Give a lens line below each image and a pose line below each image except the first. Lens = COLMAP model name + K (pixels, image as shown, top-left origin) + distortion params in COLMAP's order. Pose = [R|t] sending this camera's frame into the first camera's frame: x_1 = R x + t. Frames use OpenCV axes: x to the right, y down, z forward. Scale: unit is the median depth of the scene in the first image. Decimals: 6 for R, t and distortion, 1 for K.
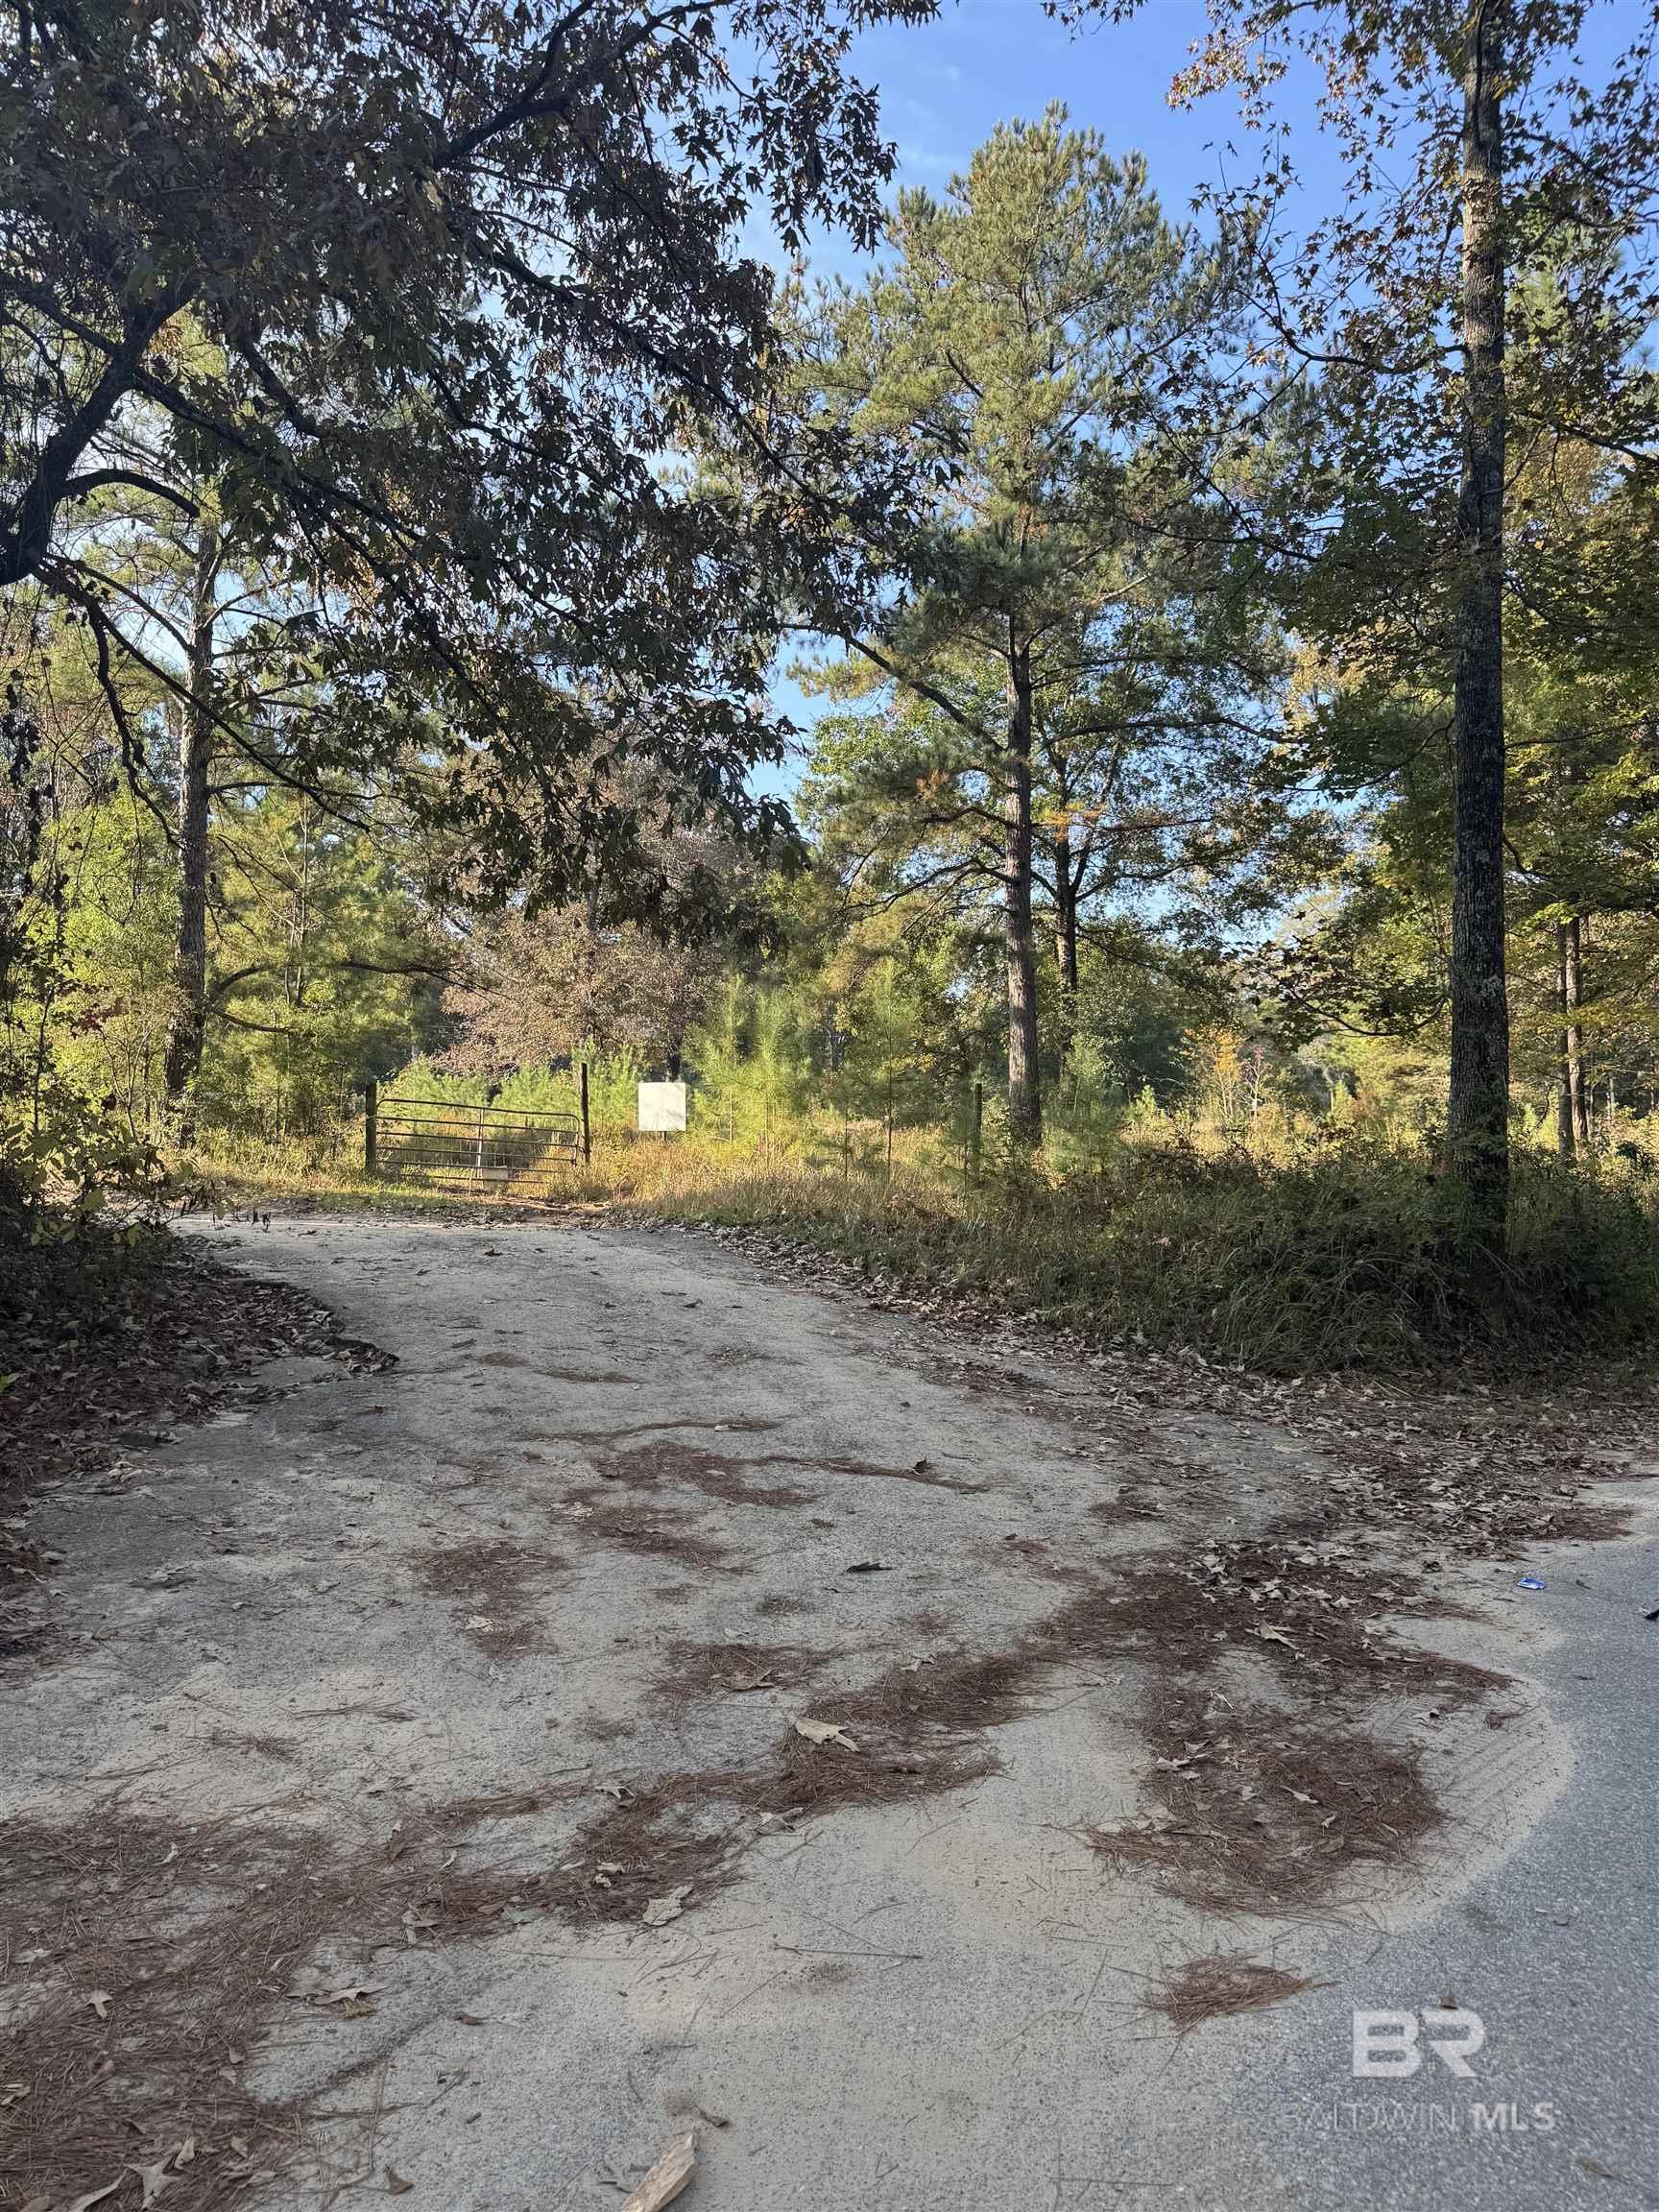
lens RADIAL K [[1526.3, 0, 829.5], [0, 1526.3, 1106.0], [0, 0, 1]] dist [0.074440, -0.094977]
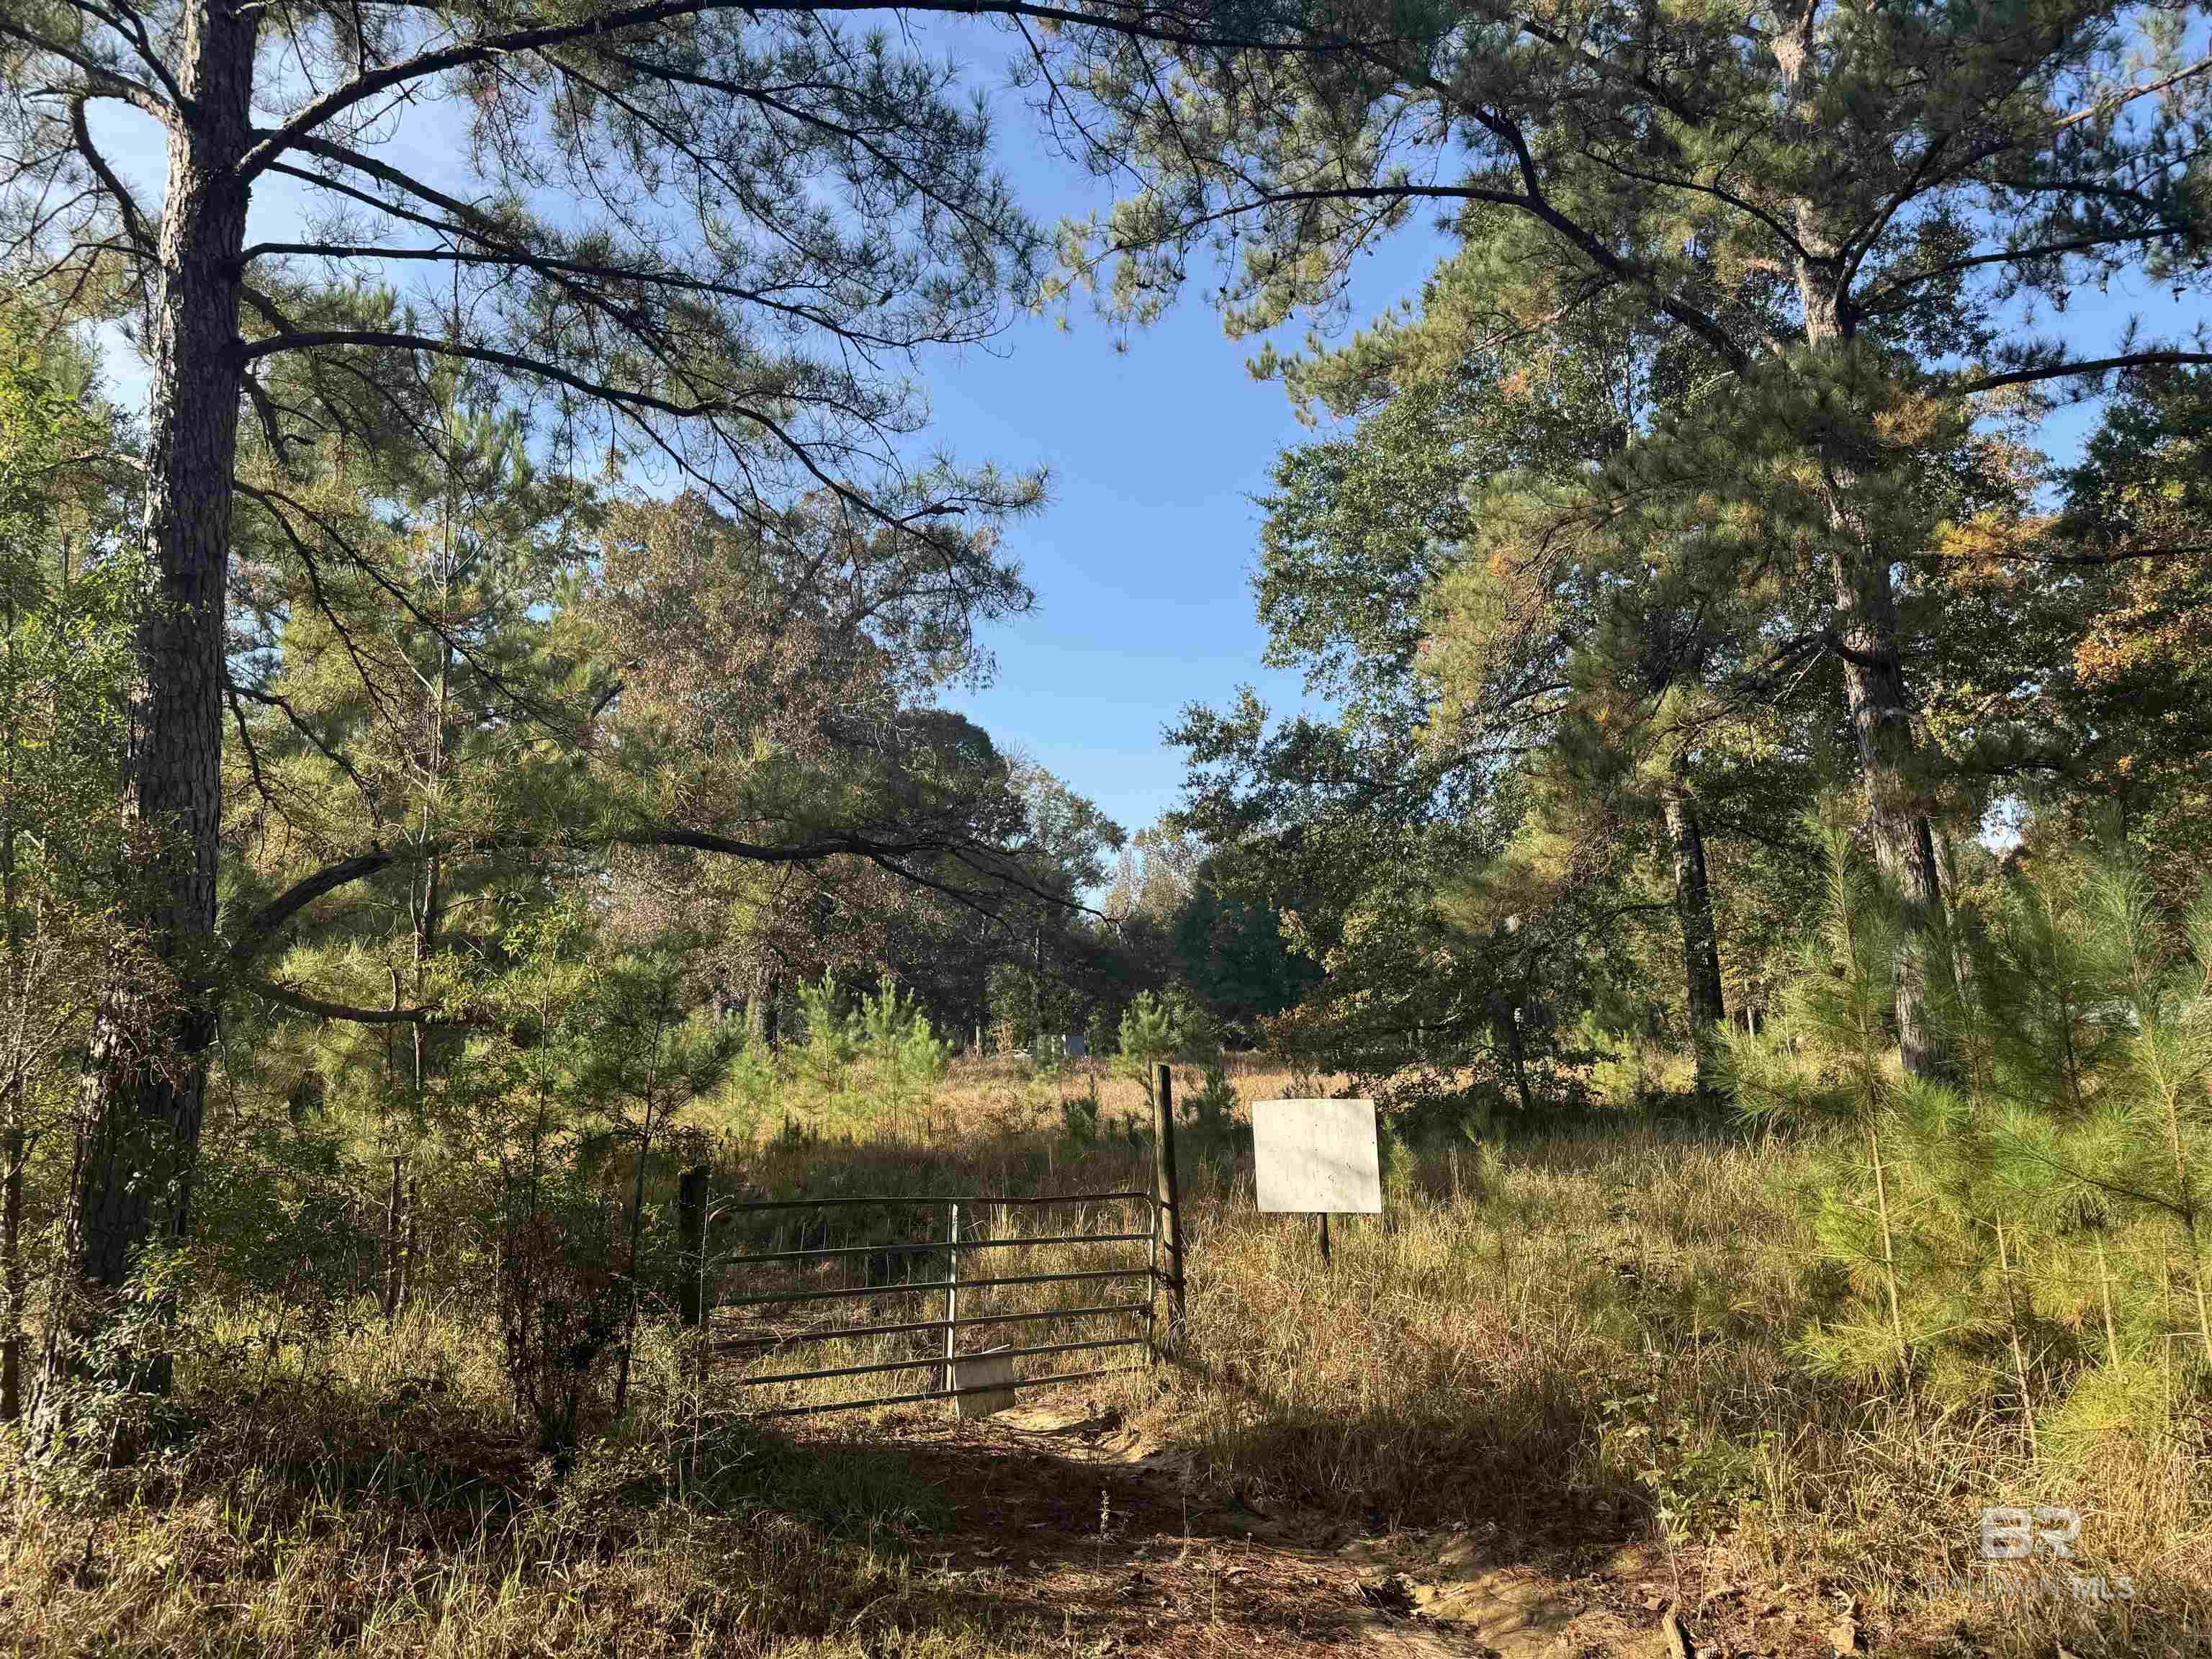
lens RADIAL K [[1552.6, 0, 1126.9], [0, 1552.6, 824.3], [0, 0, 1]] dist [0.076816, -0.101250]
pose [[0.990123, -0.026540, 0.137664, -0.226369], [0.042454, 0.992575, -0.113982, -0.044905], [-0.133616, 0.118701, 0.983899, 0.561551]]
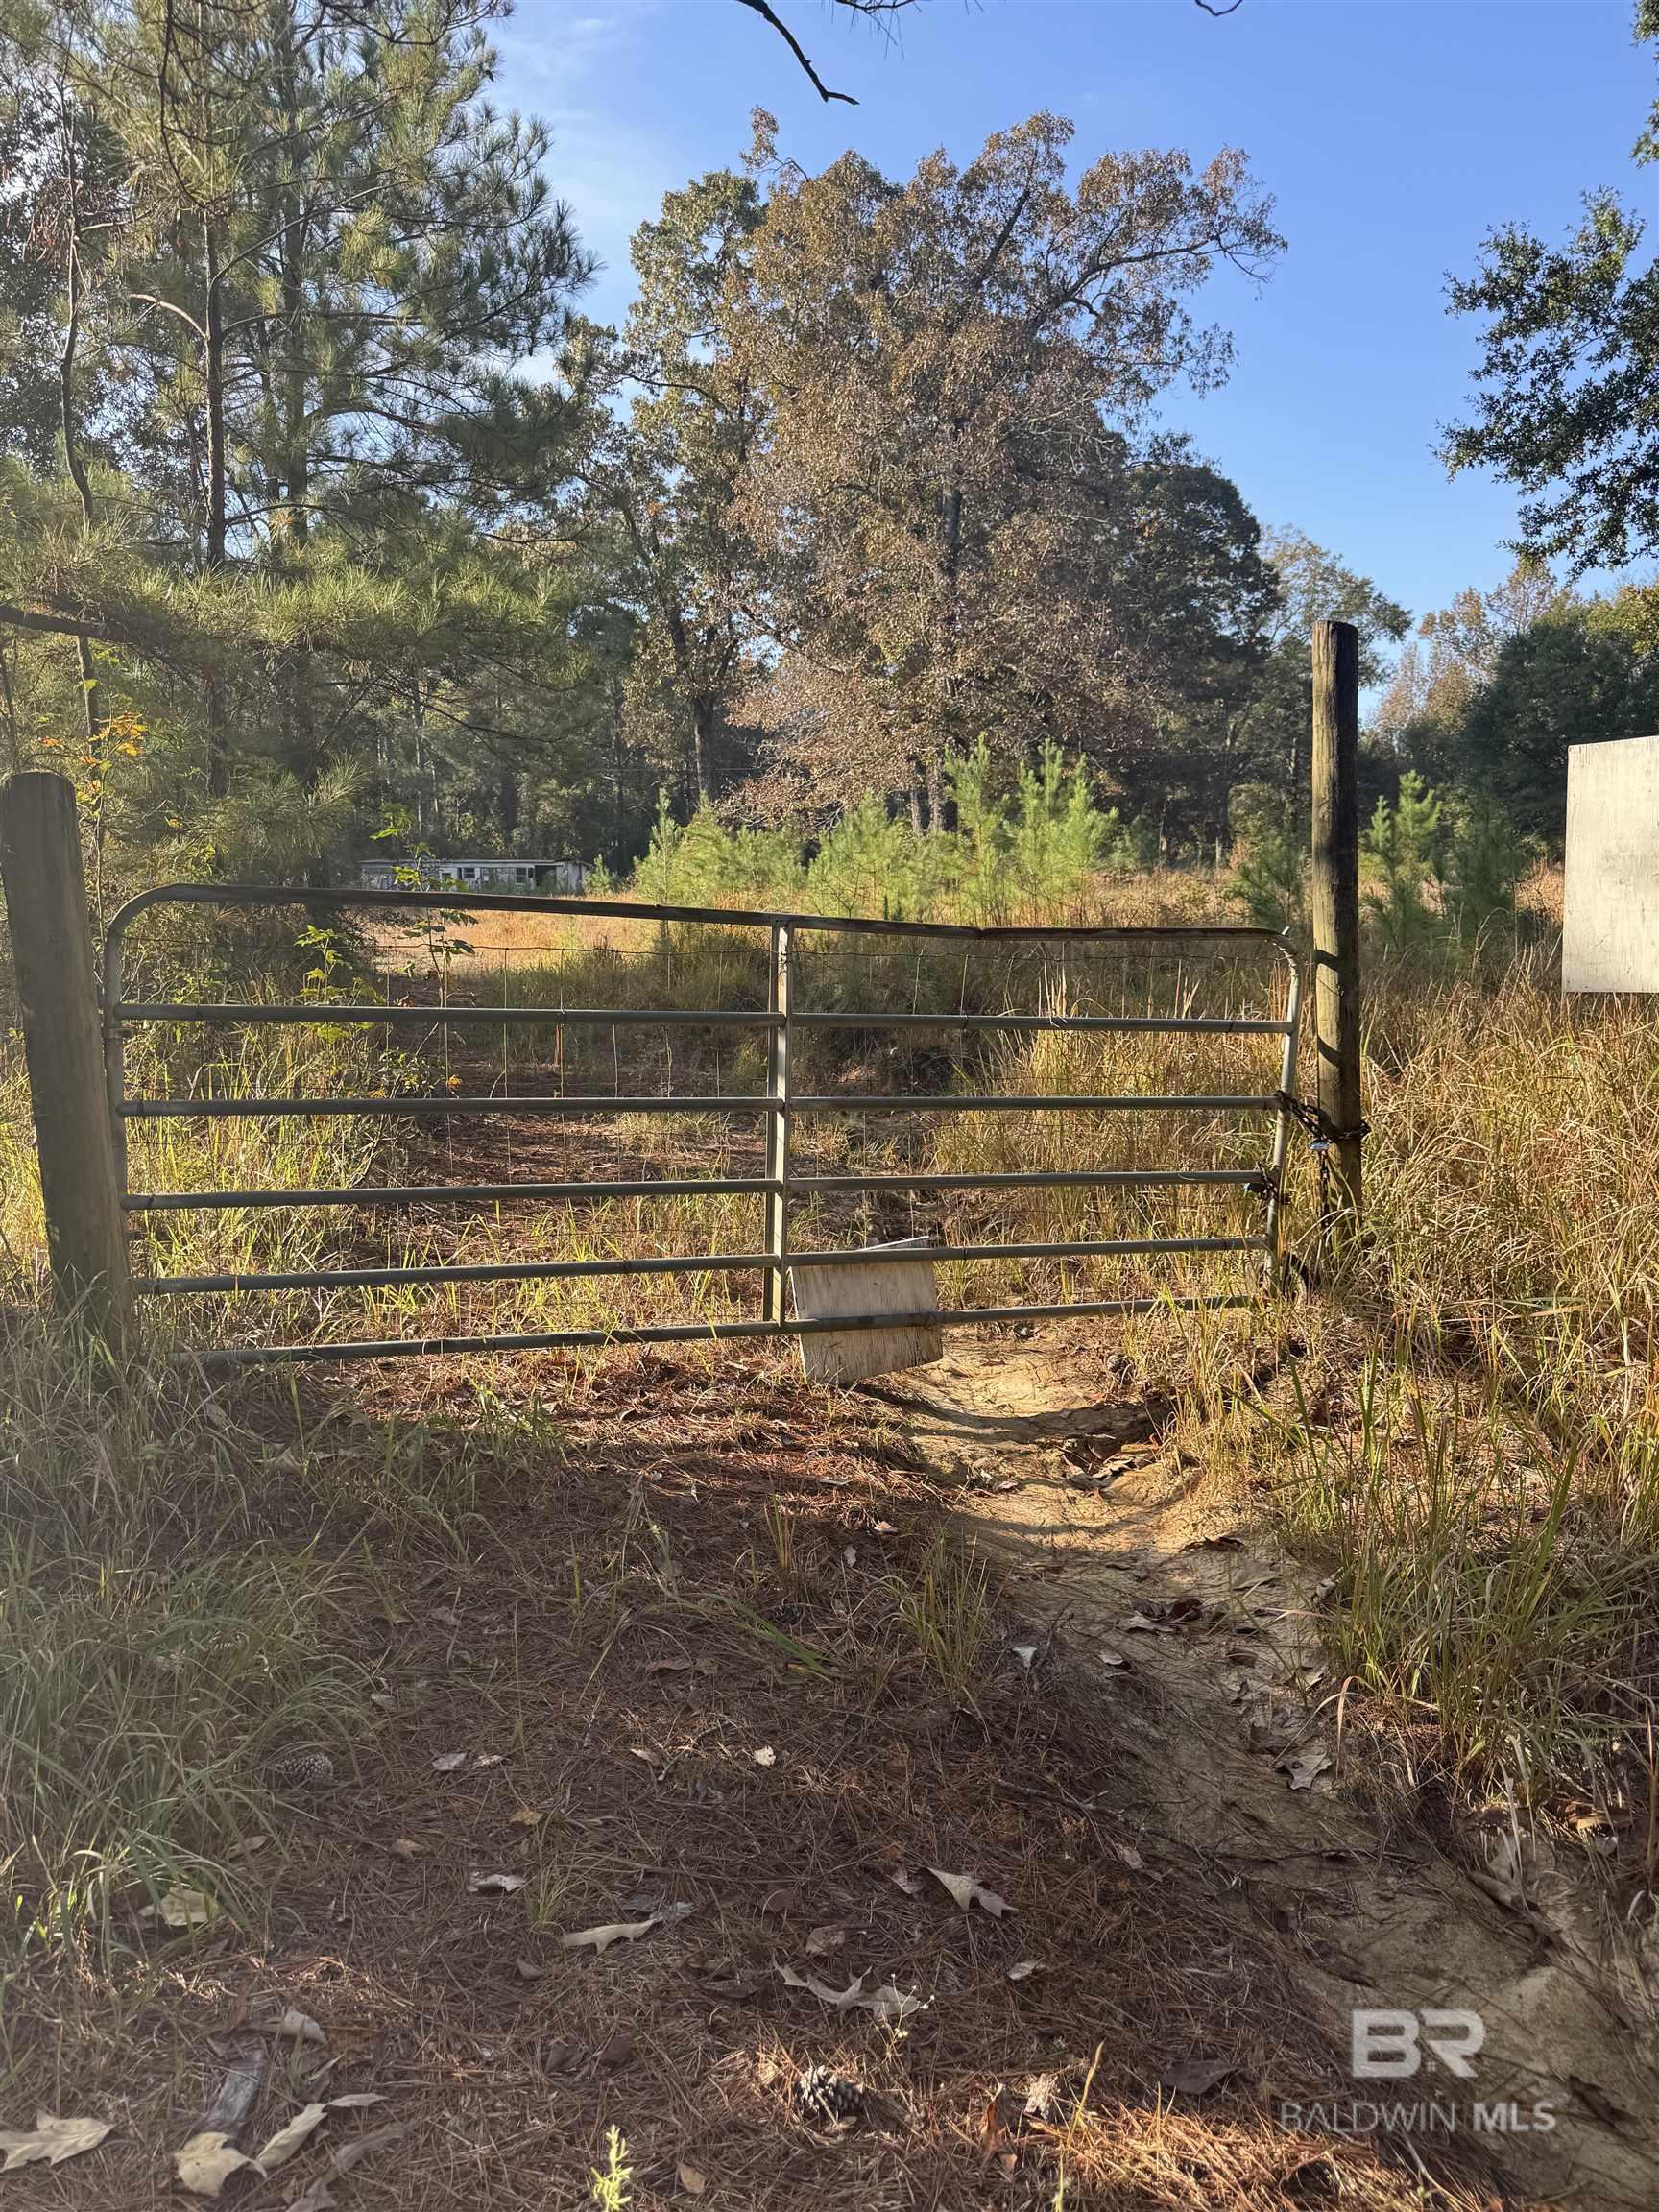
lens RADIAL K [[1552.6, 0, 829.5], [0, 1552.6, 1106.0], [0, 0, 1]] dist [0.076816, -0.101250]
pose [[0.976046, -0.009308, -0.217366, -0.175089], [0.042665, 0.987874, 0.149278, -0.000750], [0.213341, -0.154976, 0.964608, 0.808466]]
